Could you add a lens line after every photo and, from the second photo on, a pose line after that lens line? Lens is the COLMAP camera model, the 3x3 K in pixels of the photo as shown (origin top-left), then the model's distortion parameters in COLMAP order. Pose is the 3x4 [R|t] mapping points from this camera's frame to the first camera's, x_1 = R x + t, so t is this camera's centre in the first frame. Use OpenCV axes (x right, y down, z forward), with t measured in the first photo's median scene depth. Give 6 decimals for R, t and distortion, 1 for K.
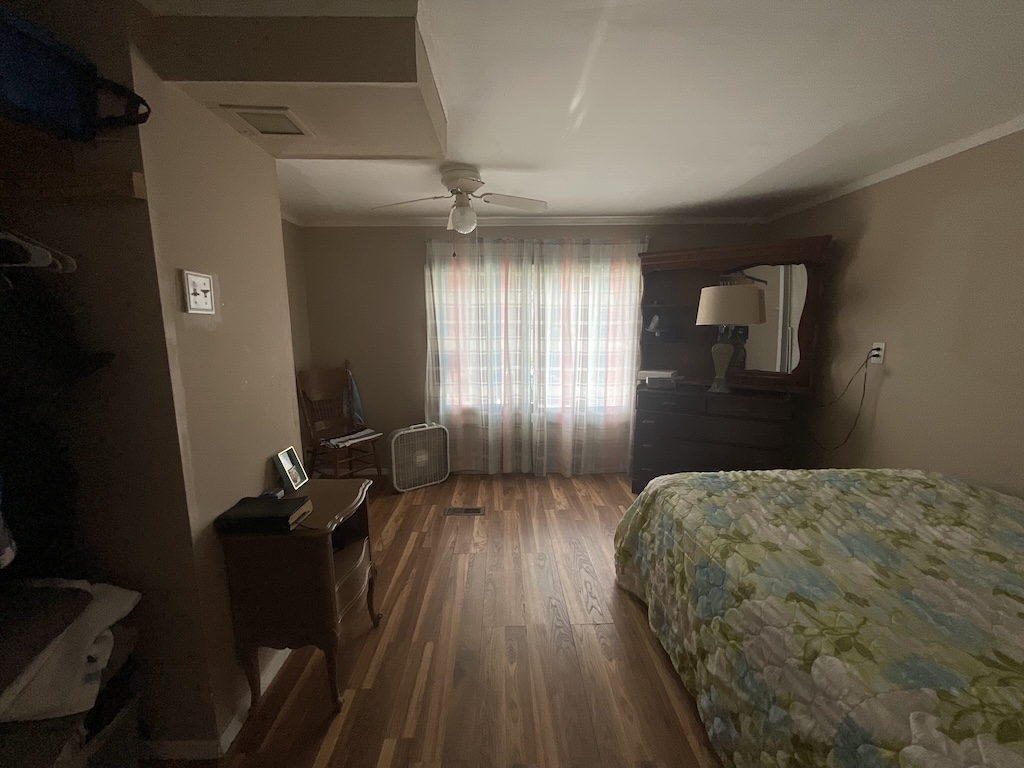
lens RADIAL K [[412.8, 0, 510.1], [0, 412.8, 386.8], [0, 0, 1]] dist [-0.001243, -0.000067]
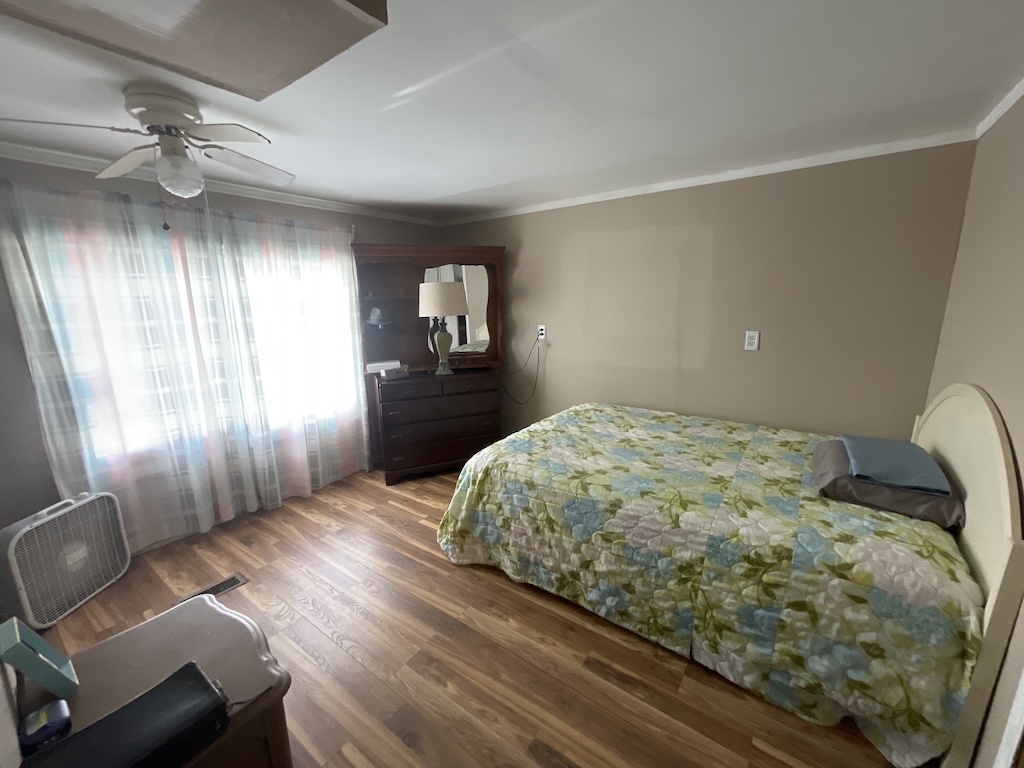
lens RADIAL K [[412.8, 0, 513.1], [0, 412.8, 386.4], [0, 0, 1]] dist [-0.001243, -0.000067]
pose [[0.606444, -0.170202, 0.776696, -0.325396], [0.139077, 0.984468, 0.107141, -0.058075], [-0.782868, 0.043046, 0.620697, 0.156873]]
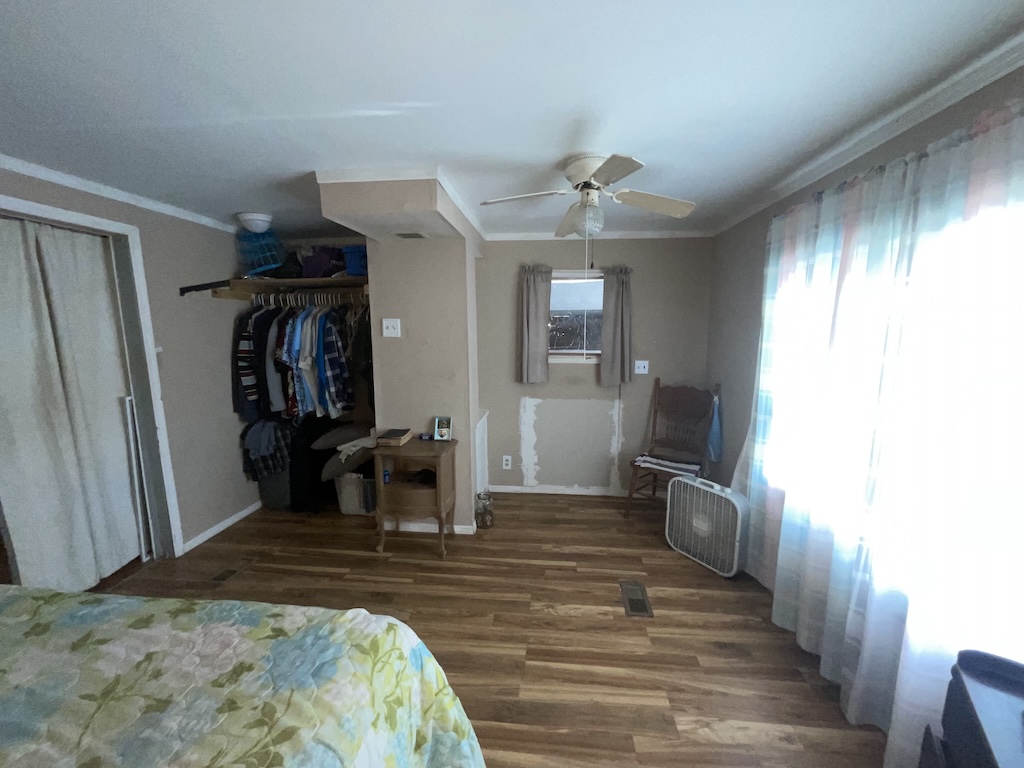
lens RADIAL K [[412.8, 0, 514.7], [0, 412.8, 388.5], [0, 0, 1]] dist [-0.001243, -0.000067]
pose [[-0.110165, 0.160542, -0.980862, 0.665670], [-0.149901, 0.972896, 0.176075, -0.191541], [0.982544, 0.166429, -0.083114, 0.887062]]
